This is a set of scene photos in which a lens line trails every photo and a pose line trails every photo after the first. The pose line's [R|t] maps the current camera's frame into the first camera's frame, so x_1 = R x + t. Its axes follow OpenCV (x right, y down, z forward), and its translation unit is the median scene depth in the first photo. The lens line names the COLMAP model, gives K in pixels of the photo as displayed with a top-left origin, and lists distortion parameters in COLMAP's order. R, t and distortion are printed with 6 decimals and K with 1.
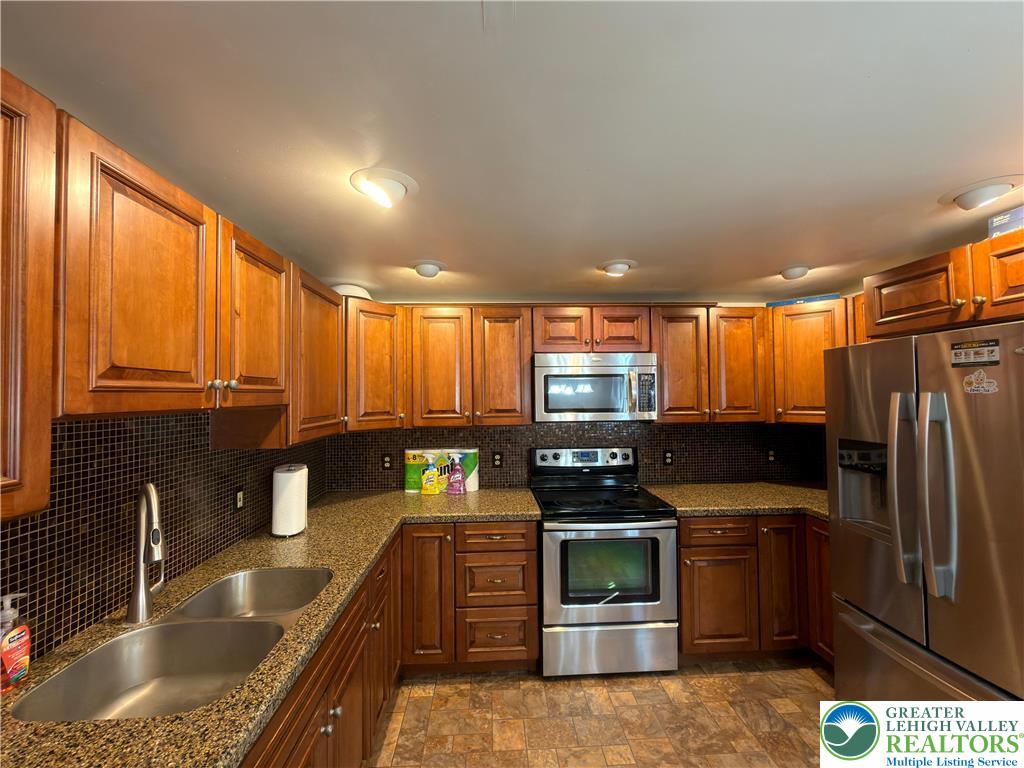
lens RADIAL K [[417.2, 0, 512.0], [0, 417.2, 384.0], [0, 0, 1]] dist [-0.000383, -0.000093]
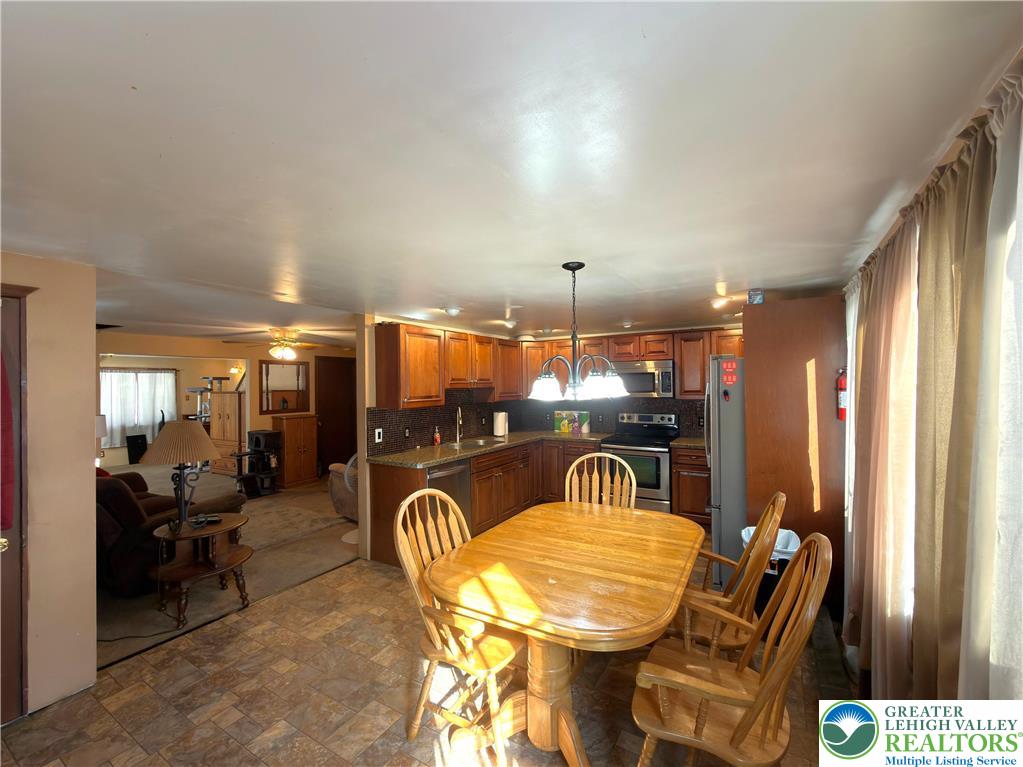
lens RADIAL K [[416.7, 0, 511.5], [0, 416.7, 383.5], [0, 0, 1]] dist [-0.000383, -0.000093]
pose [[0.830417, -0.005204, -0.557117, 0.998749], [0.019782, 0.999601, 0.020149, -0.029982], [0.556790, -0.027753, 0.830189, -1.140540]]
